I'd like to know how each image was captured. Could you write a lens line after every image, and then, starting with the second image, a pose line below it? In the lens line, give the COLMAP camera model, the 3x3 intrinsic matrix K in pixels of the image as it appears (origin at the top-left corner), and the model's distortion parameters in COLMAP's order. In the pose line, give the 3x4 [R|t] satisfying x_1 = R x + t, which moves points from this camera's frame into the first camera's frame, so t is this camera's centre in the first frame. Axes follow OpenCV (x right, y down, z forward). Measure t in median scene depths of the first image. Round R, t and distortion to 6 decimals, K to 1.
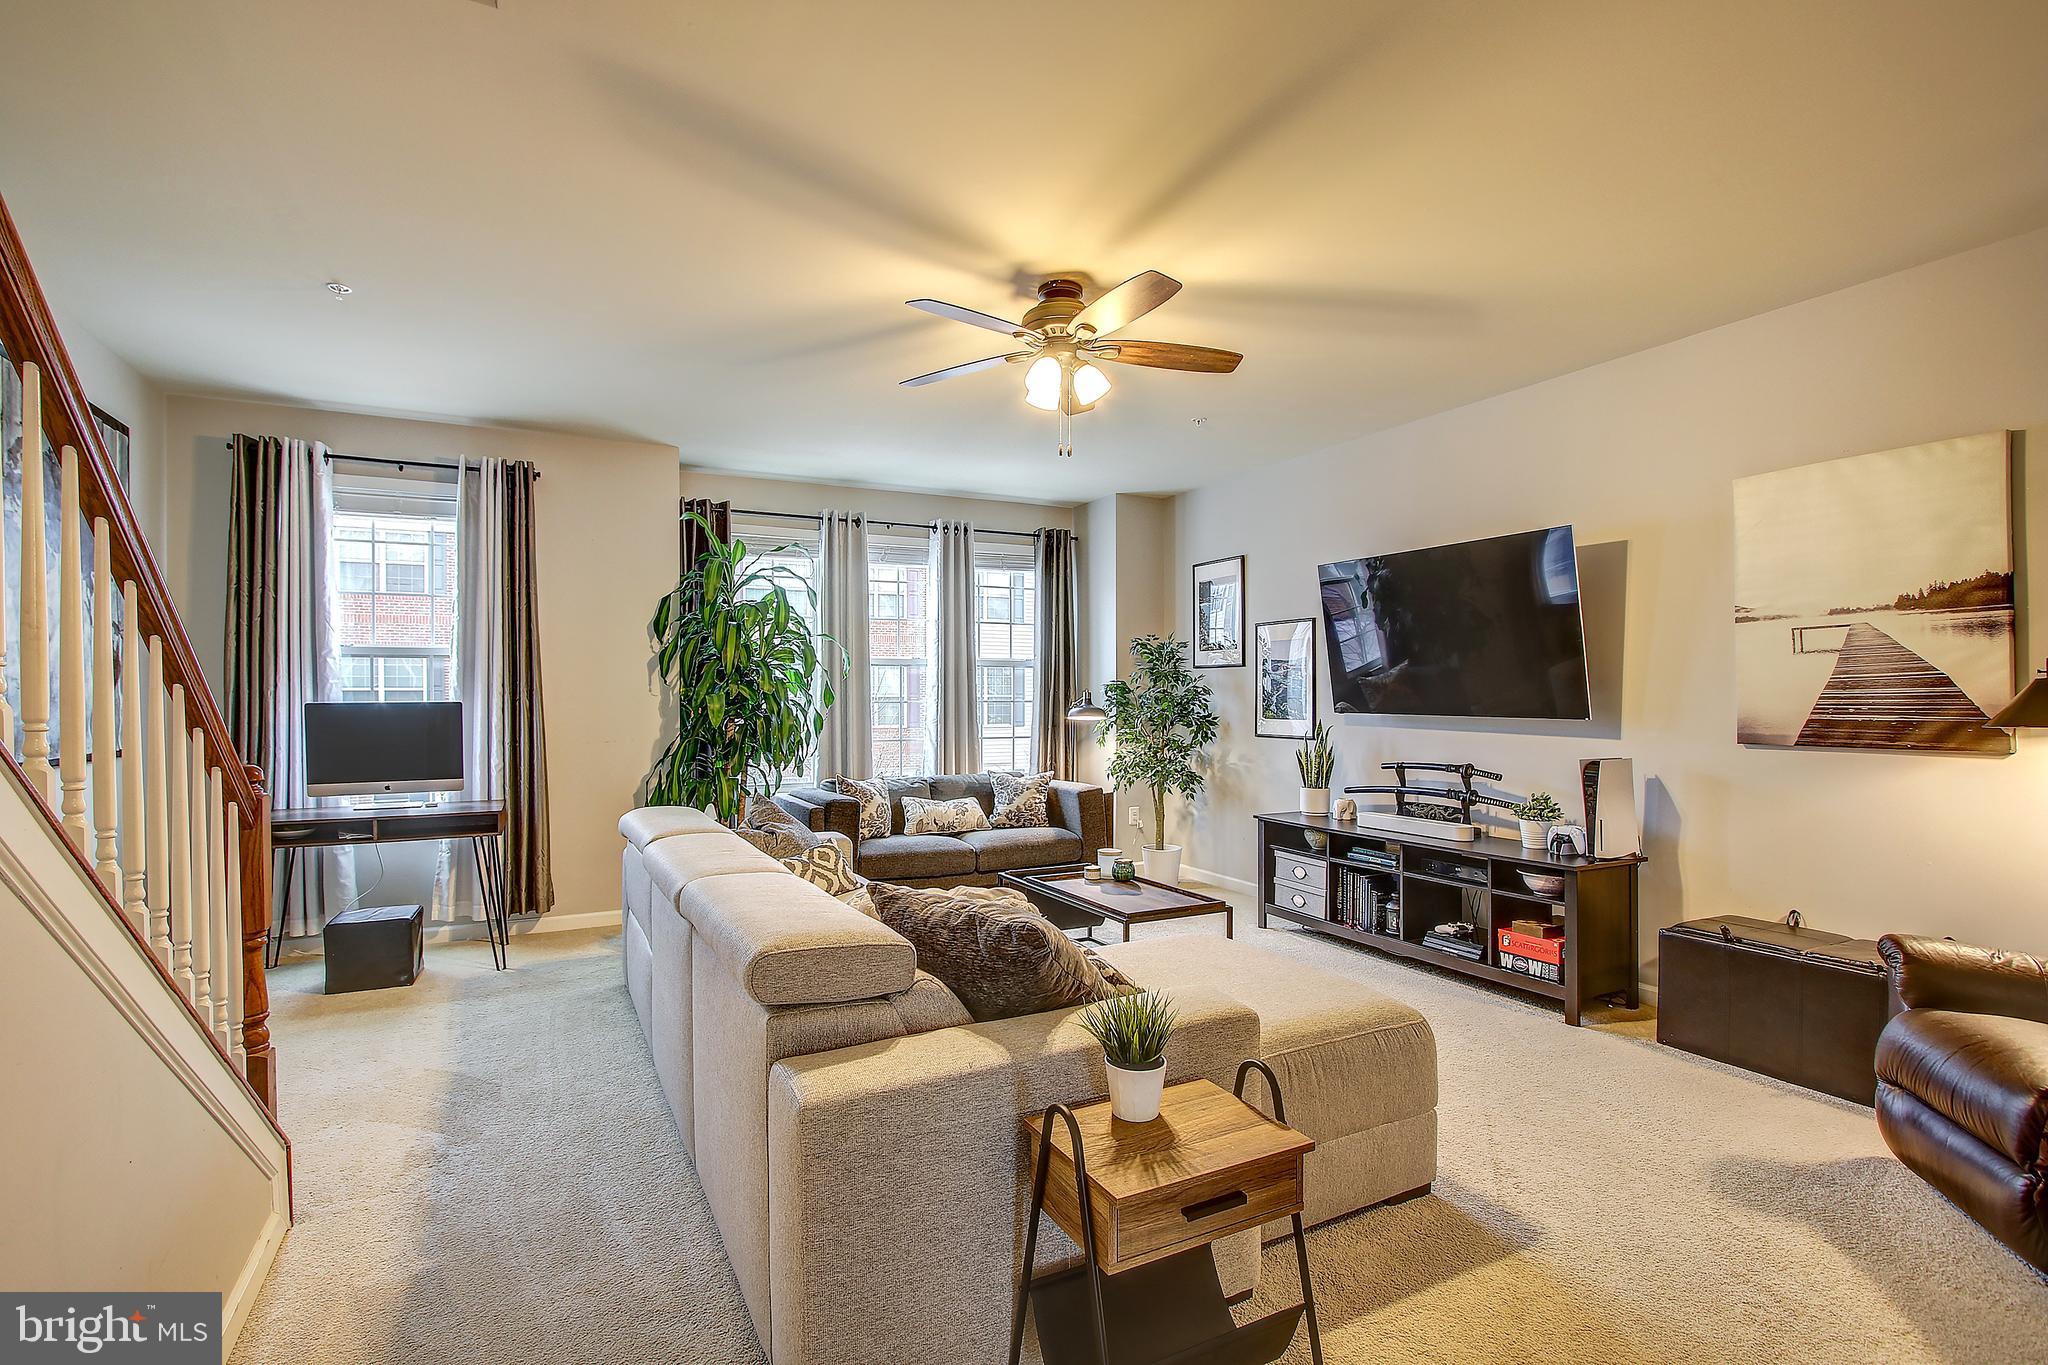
lens RADIAL K [[955.7, 0, 1000.9], [0, 955.7, 696.0], [0, 0, 1]] dist [-0.022835, 0.007113]
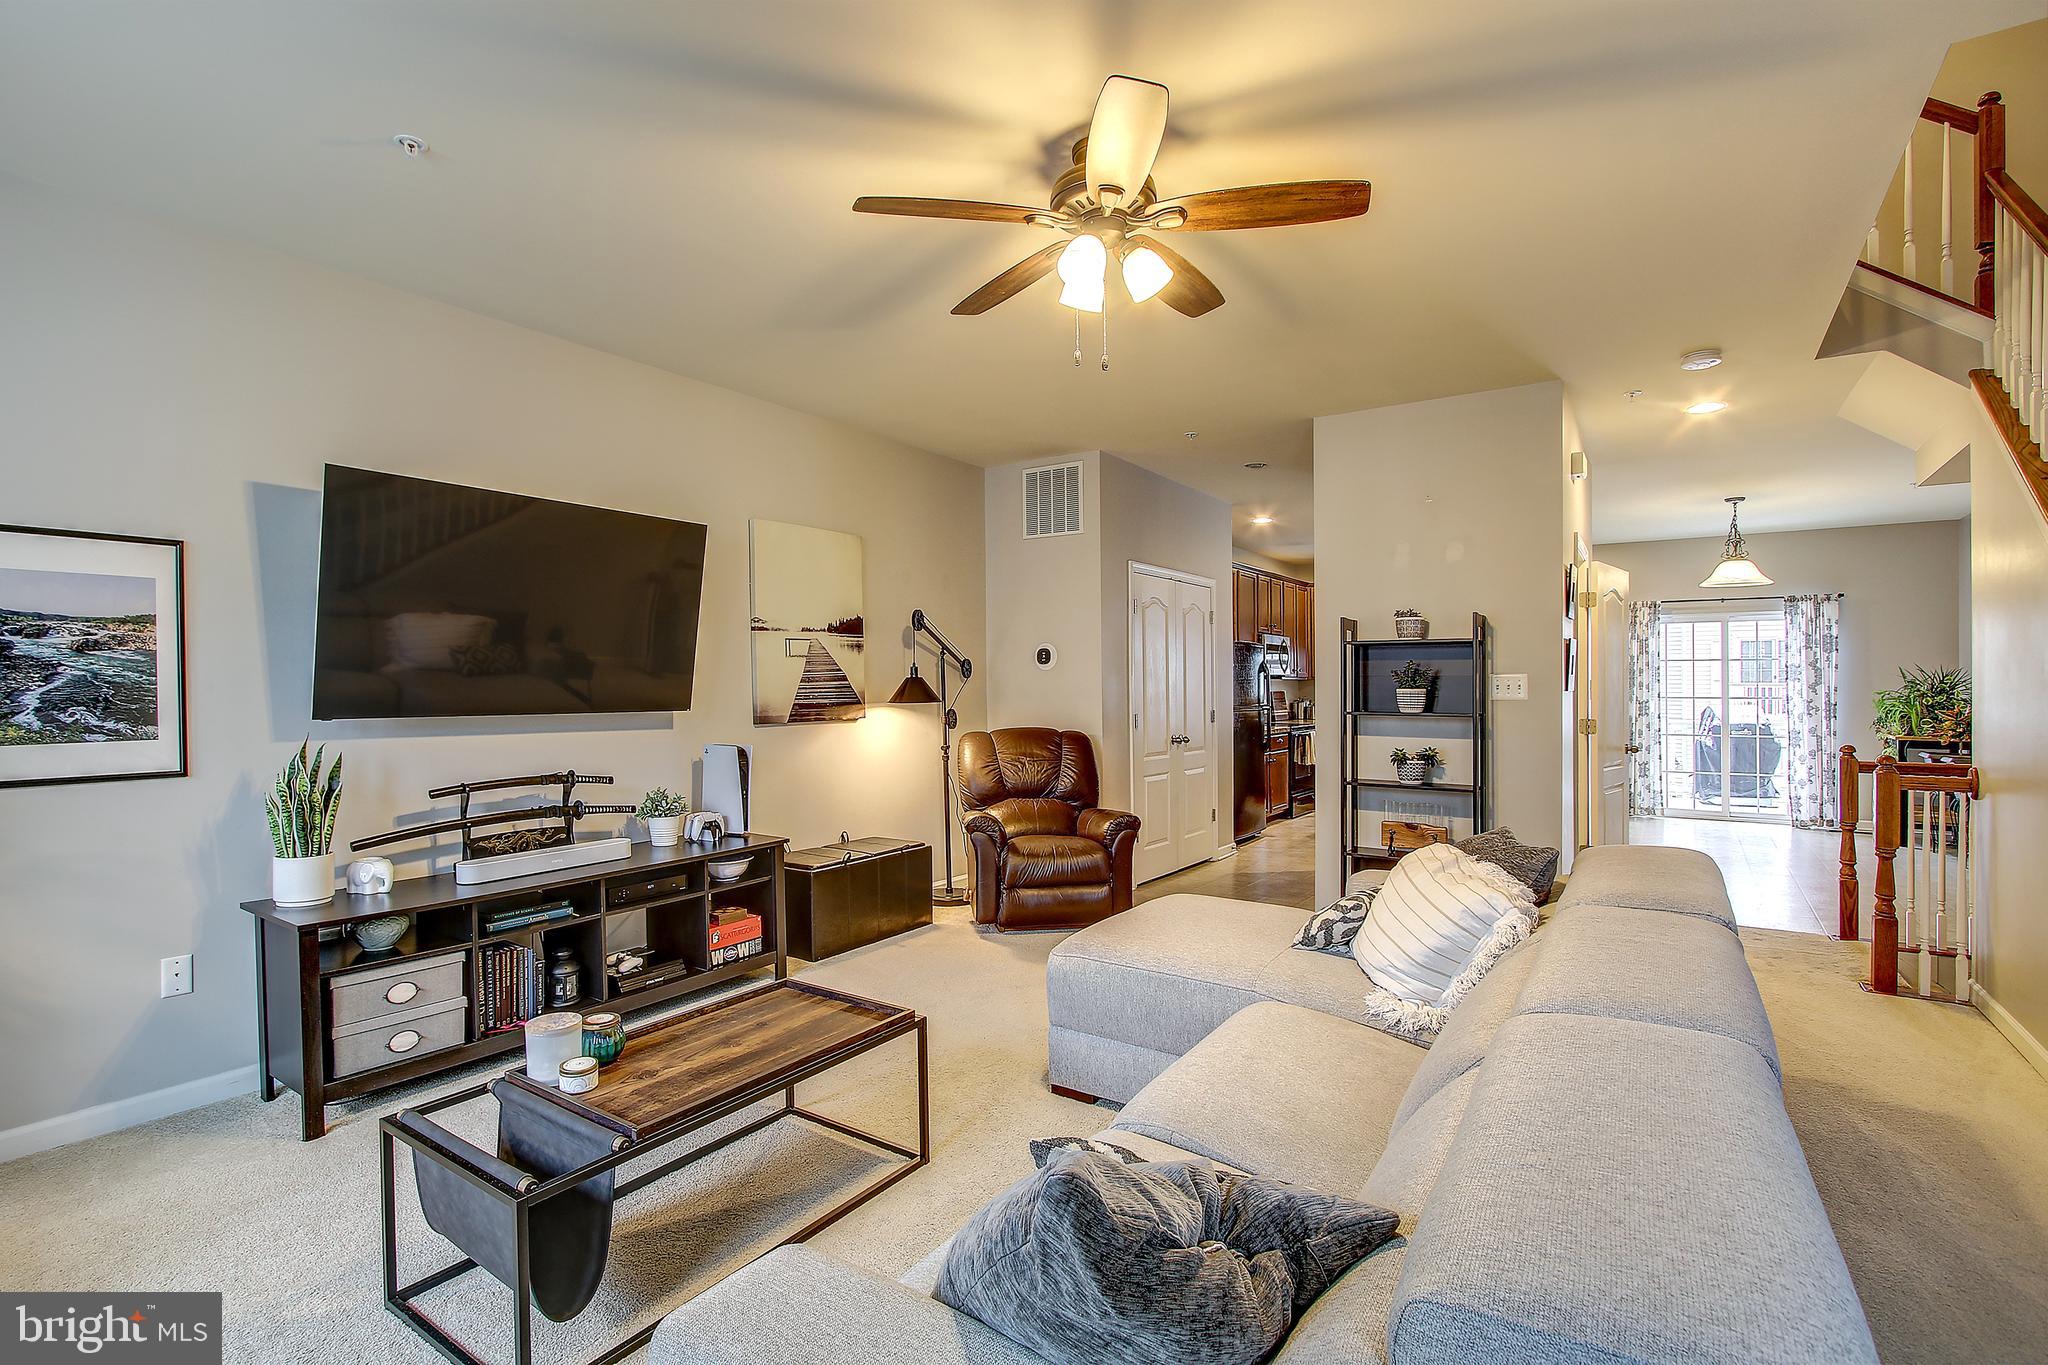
lens RADIAL K [[955.7, 0, 962.3], [0, 955.7, 679.8], [0, 0, 1]] dist [-0.022835, 0.007113]
pose [[-0.459458, 0.003129, 0.888194, -0.349745], [0.003255, 0.999993, -0.001839, -0.004684], [-0.888193, 0.002046, -0.459465, 0.933577]]
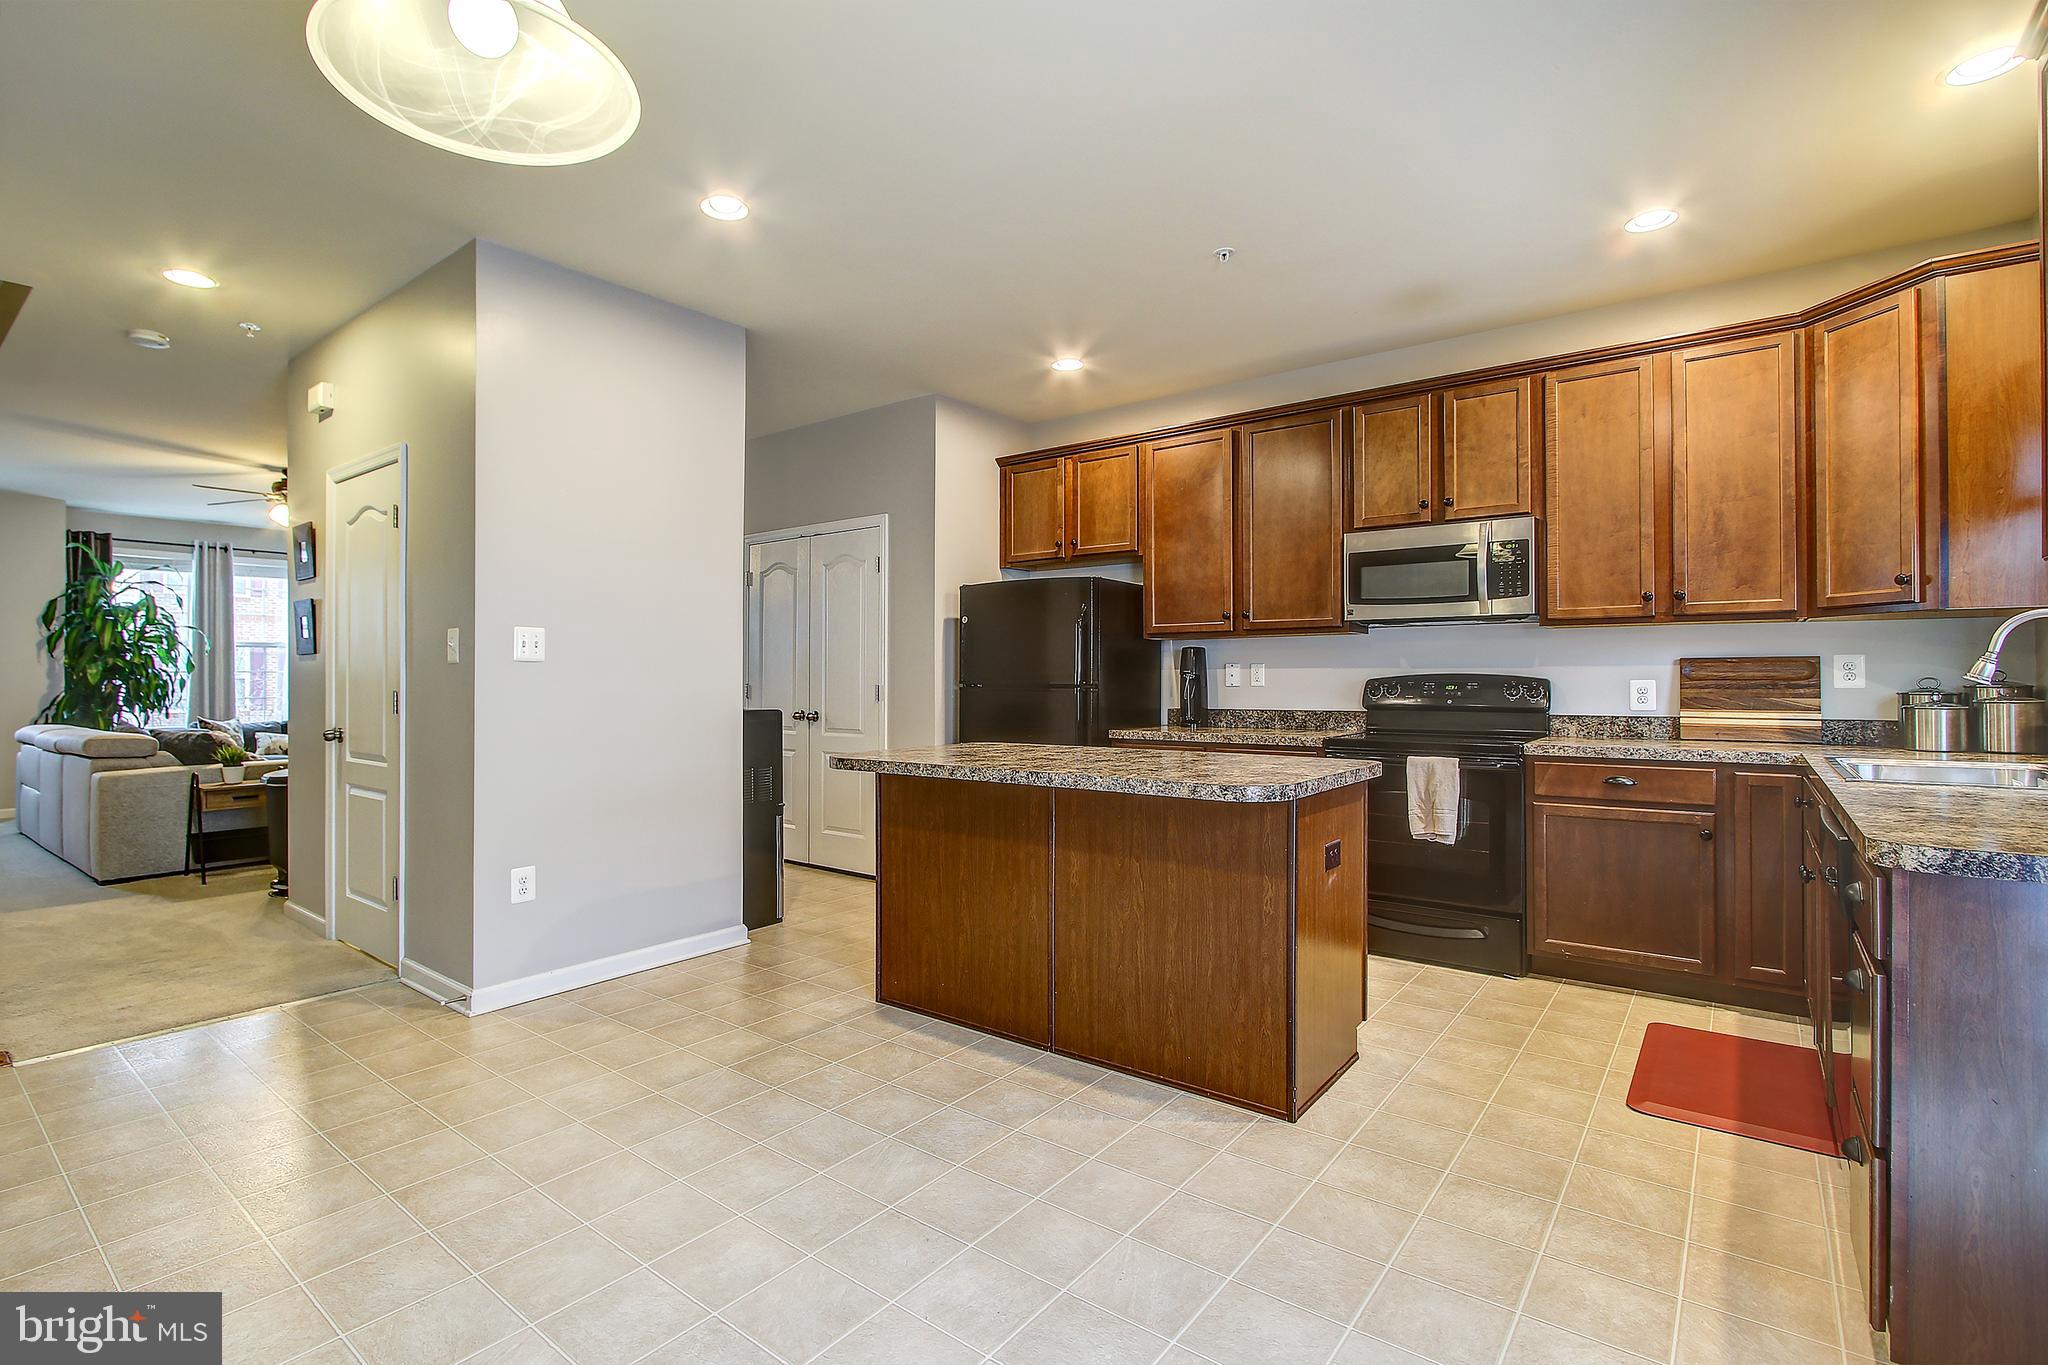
lens RADIAL K [[955.7, 0, 988.0], [0, 955.7, 663.9], [0, 0, 1]] dist [-0.022835, 0.007113]
pose [[0.904666, 0.001607, 0.426119, 0.347419], [0.006192, 0.999838, -0.016916, 0.031507], [-0.426077, 0.017941, 0.904509, -0.961455]]
